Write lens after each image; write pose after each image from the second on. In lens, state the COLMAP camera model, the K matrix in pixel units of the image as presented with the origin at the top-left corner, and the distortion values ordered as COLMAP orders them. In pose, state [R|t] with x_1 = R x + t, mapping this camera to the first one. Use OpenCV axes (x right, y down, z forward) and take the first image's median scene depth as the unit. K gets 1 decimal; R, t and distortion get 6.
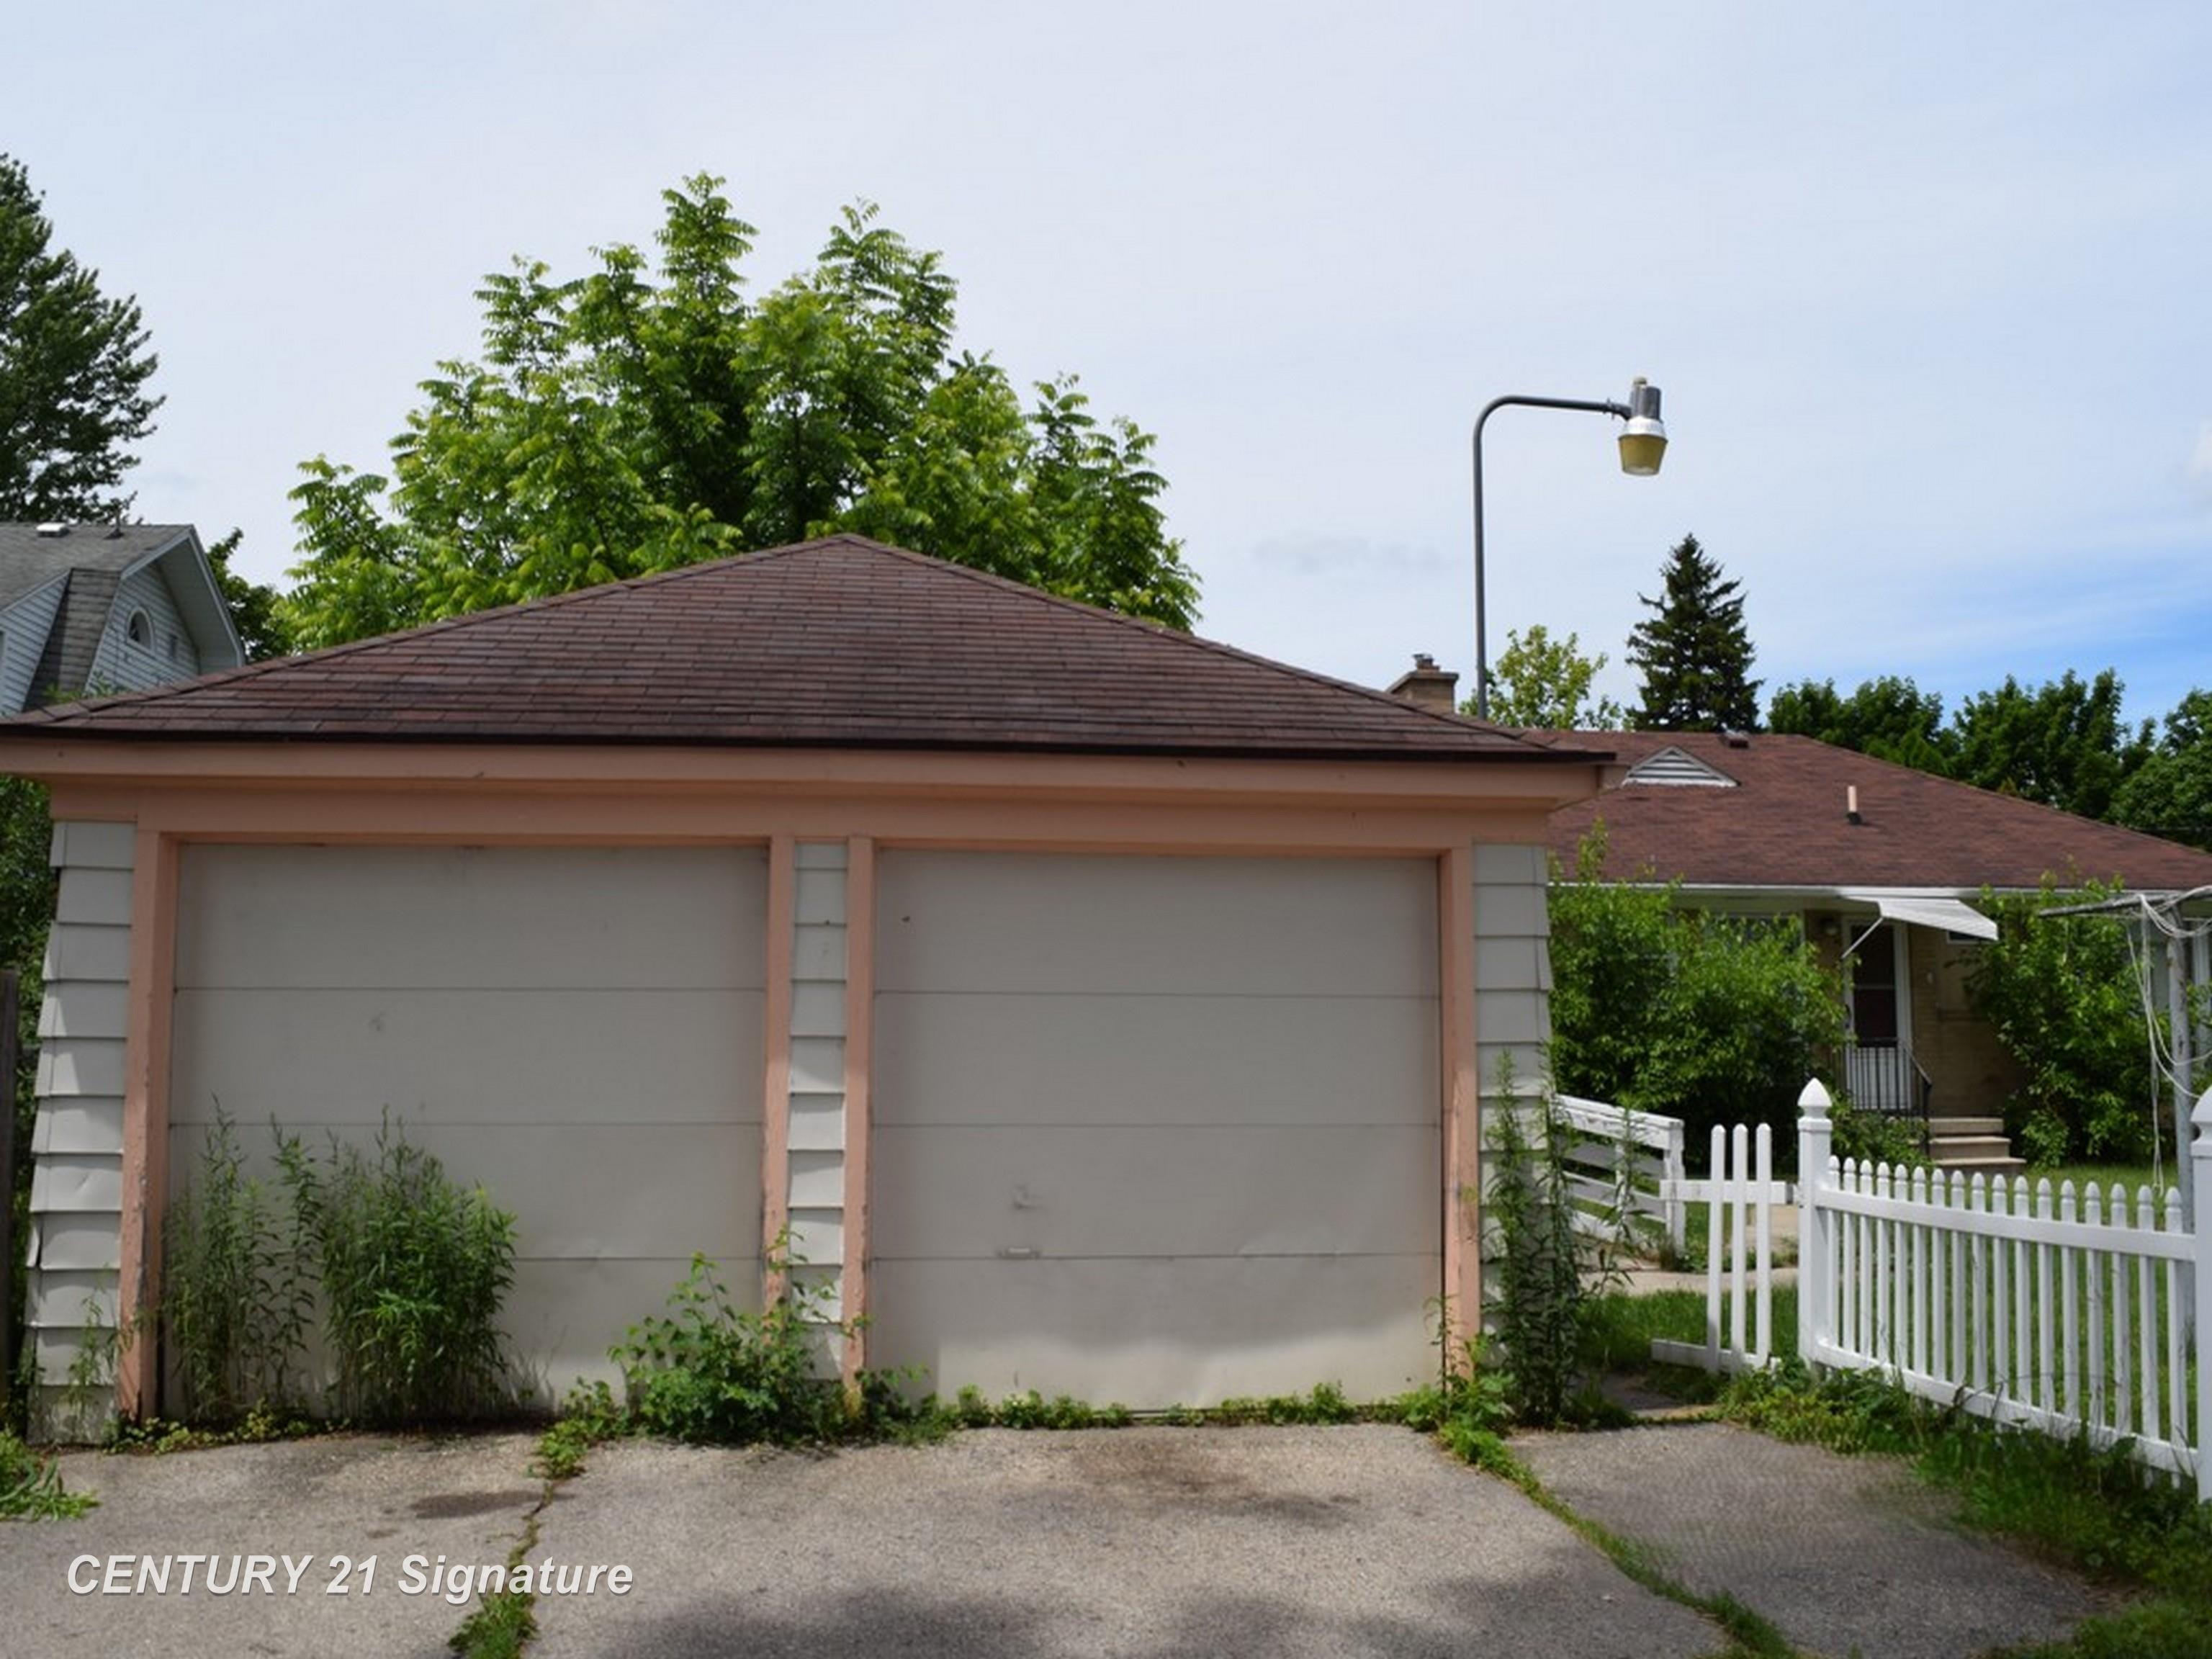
lens RADIAL K [[1791.0, 0, 1106.8], [0, 1791.0, 900.5], [0, 0, 1]] dist [-0.087070, 0.012690]
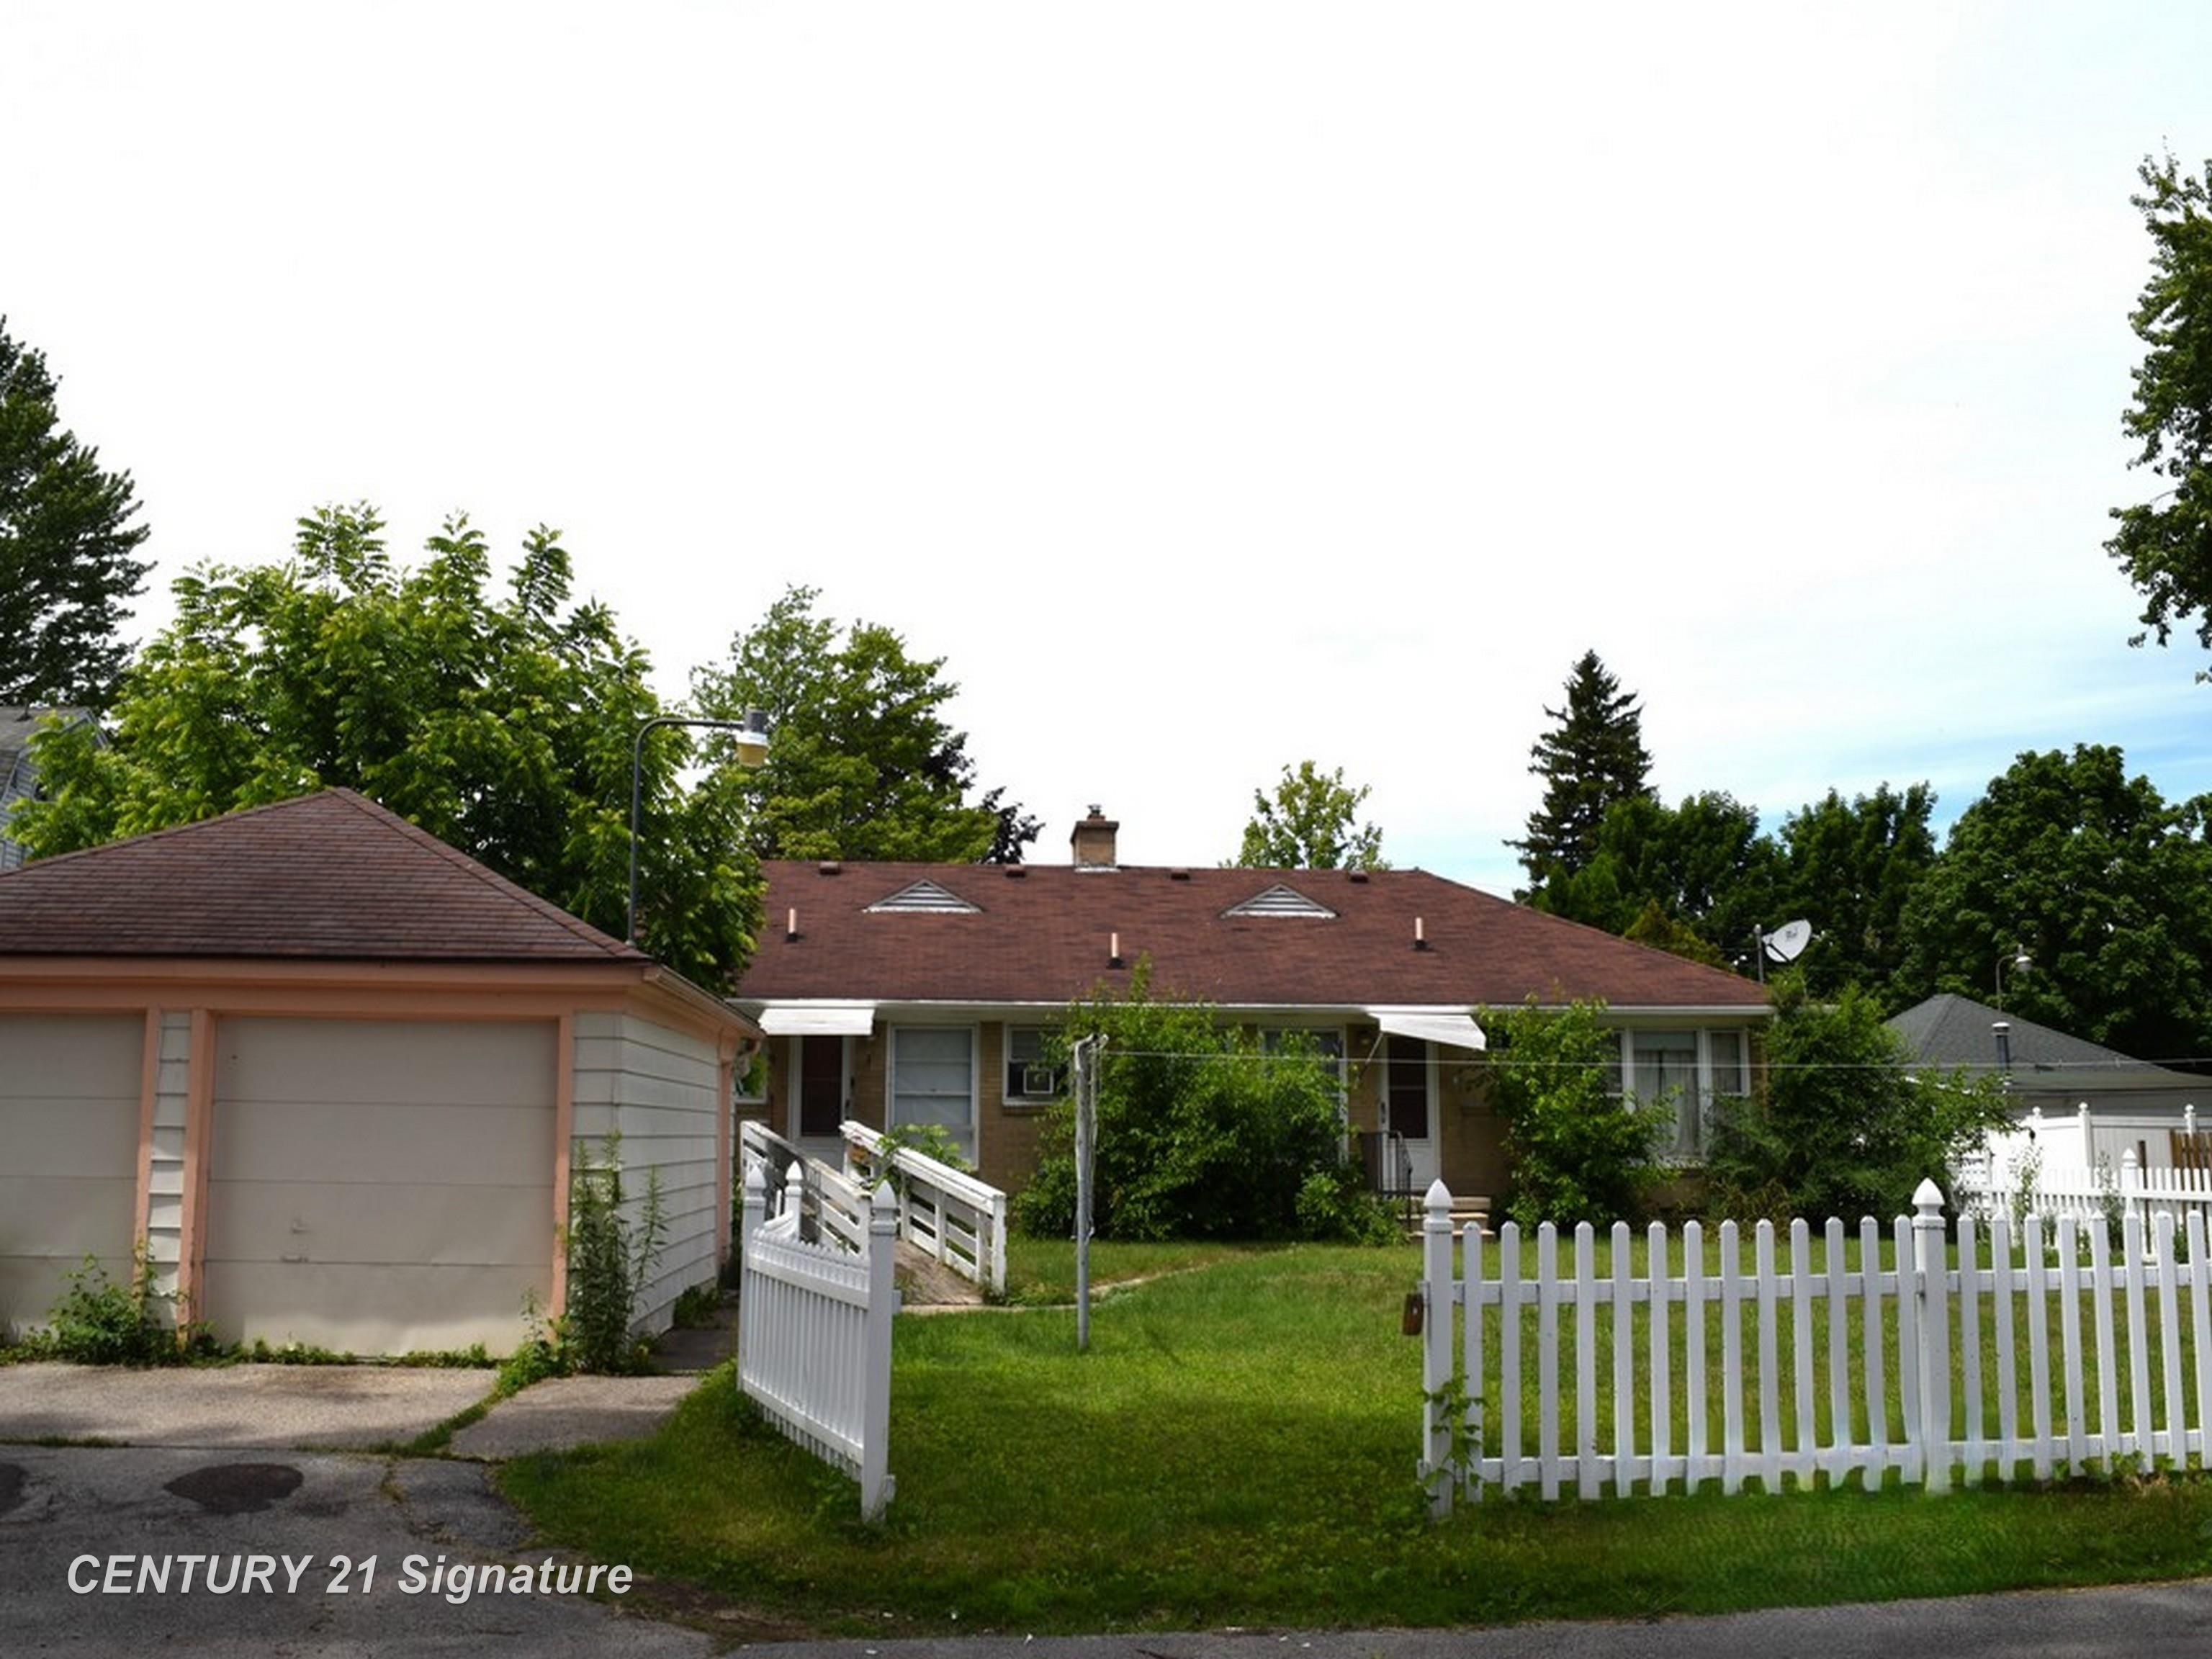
lens RADIAL K [[1769.1, 0, 1100.7], [0, 1769.1, 867.1], [0, 0, 1]] dist [-0.081848, 0.011649]
pose [[0.999405, -0.004239, -0.034230, 0.452587], [0.001900, 0.997678, -0.068081, -0.033182], [0.034439, 0.067976, 0.997092, -0.362778]]
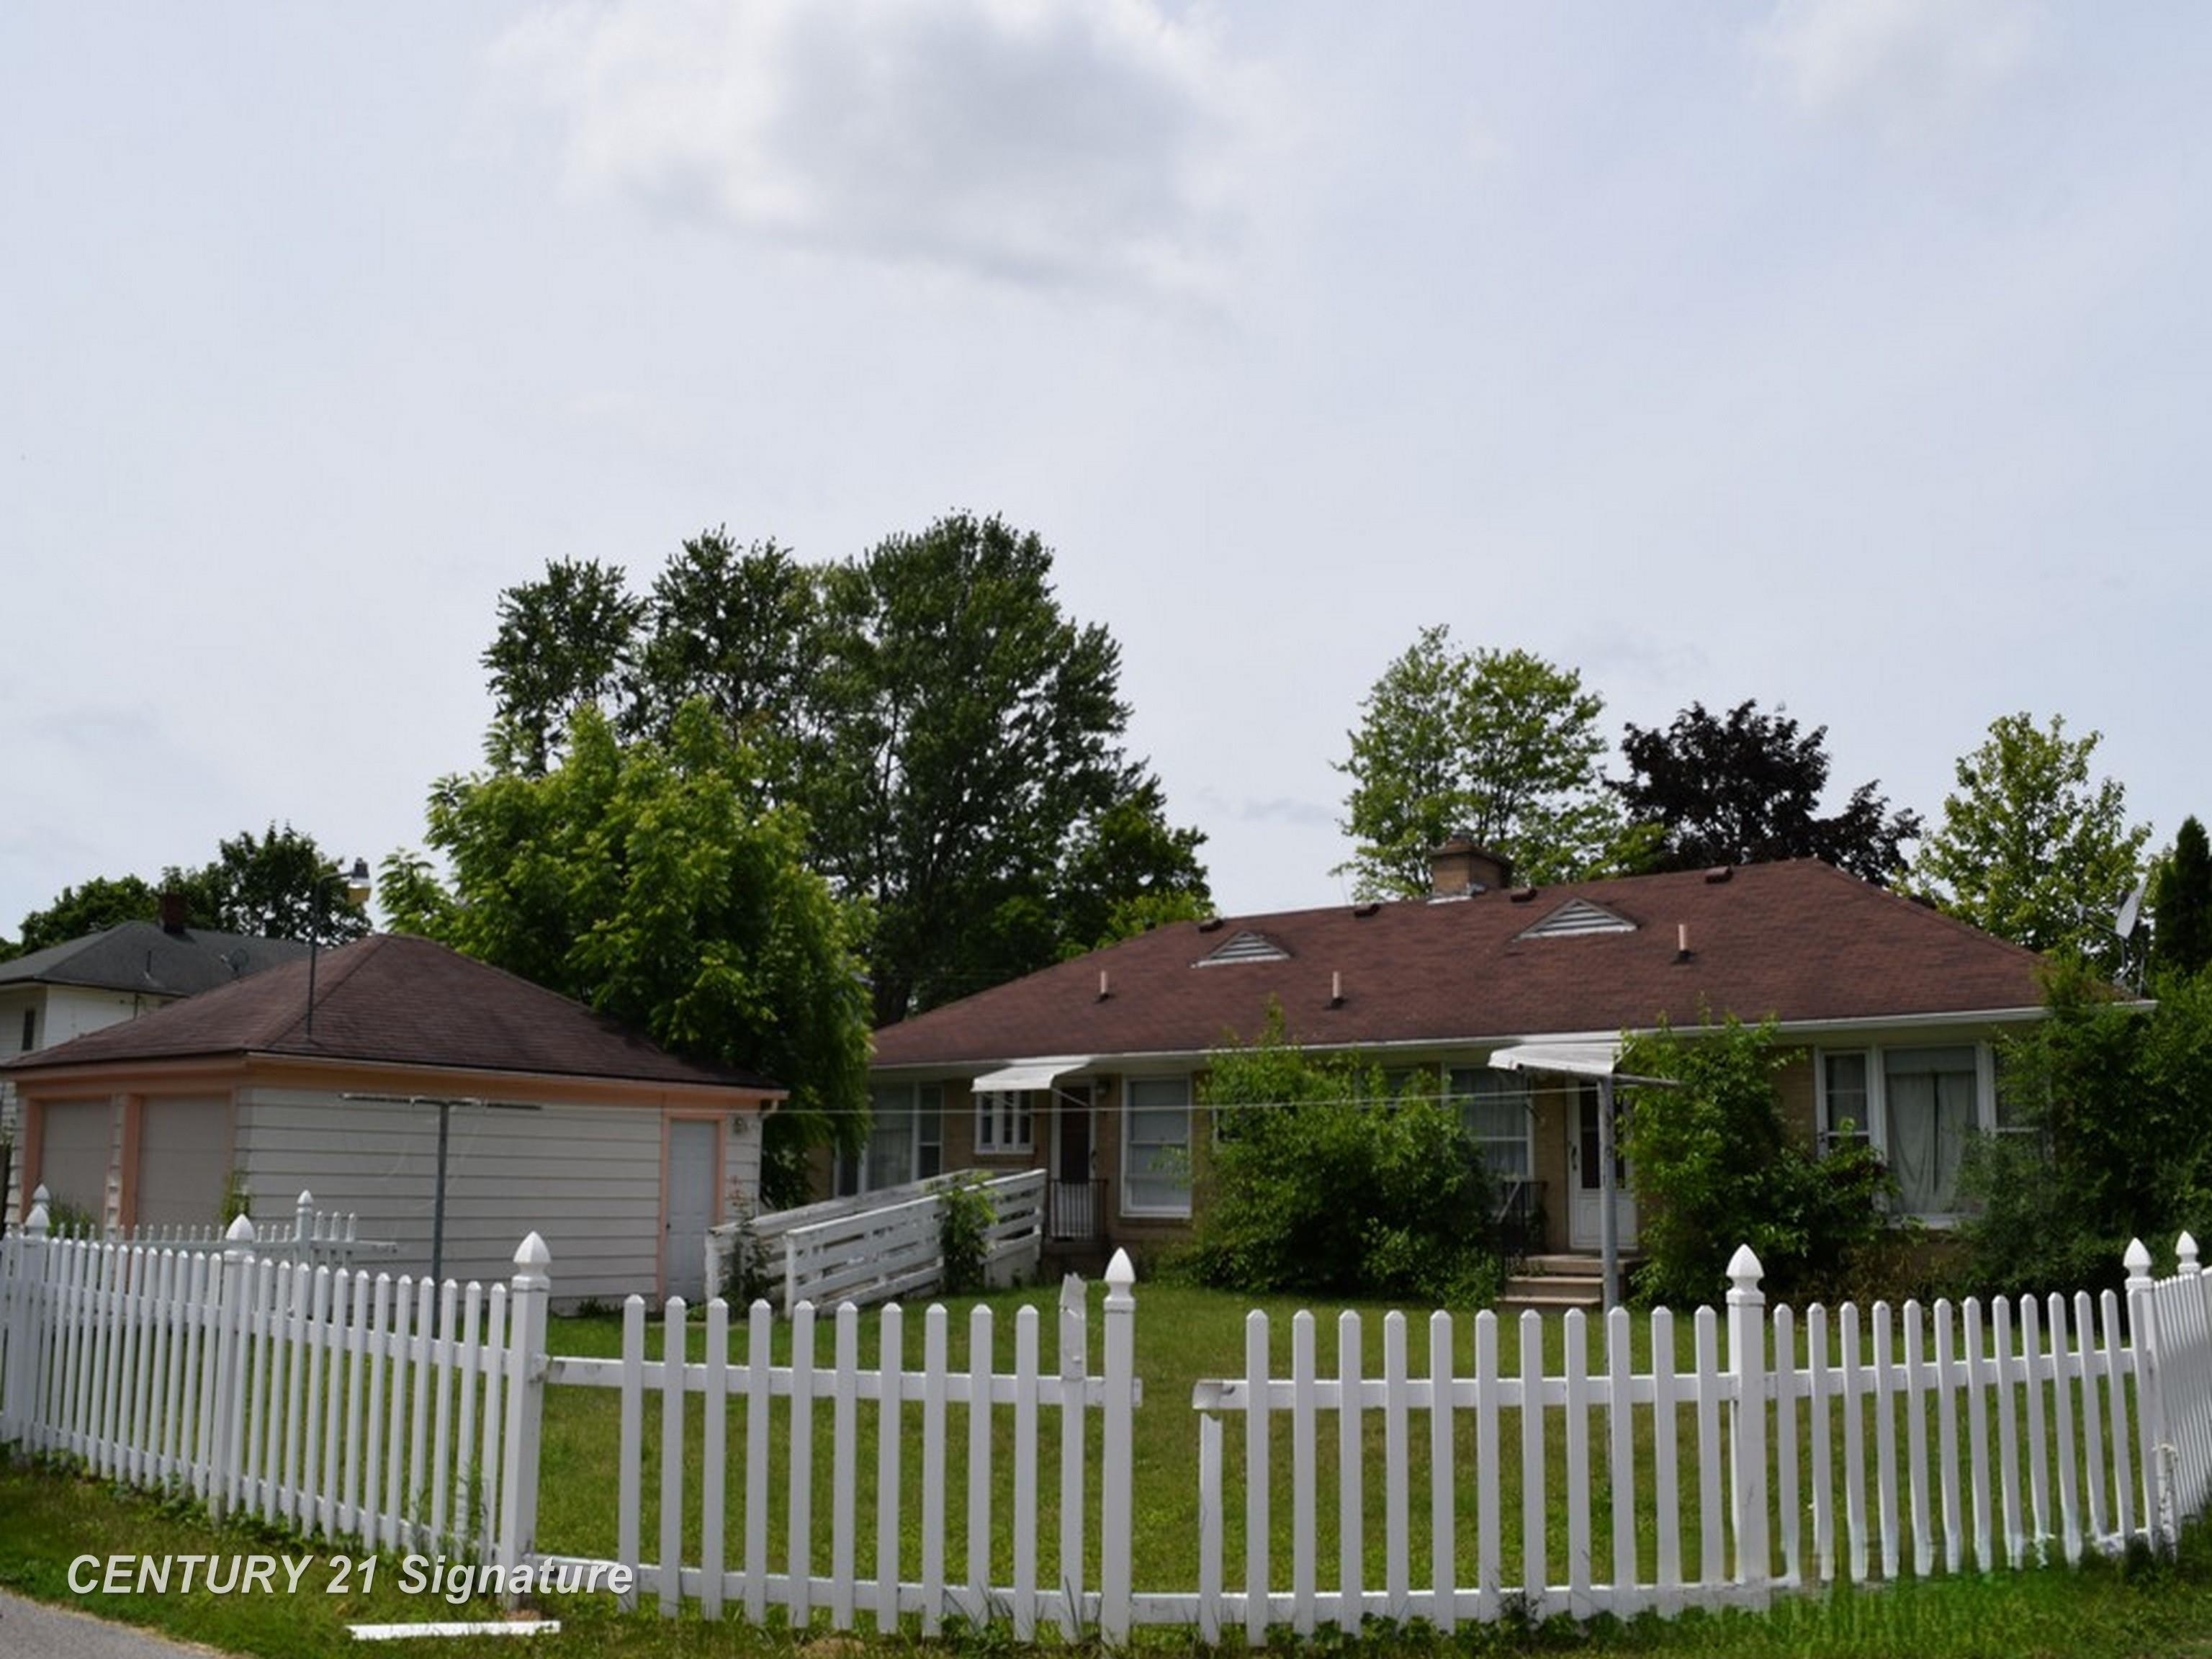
lens RADIAL K [[1836.6, 0, 1089.6], [0, 1836.6, 857.1], [0, 0, 1]] dist [-0.085593, 0.016632]
pose [[0.700234, -0.119809, -0.703788, 1.671799], [0.052910, 0.991816, -0.116198, -0.000694], [0.711950, 0.044129, 0.700842, 0.065445]]
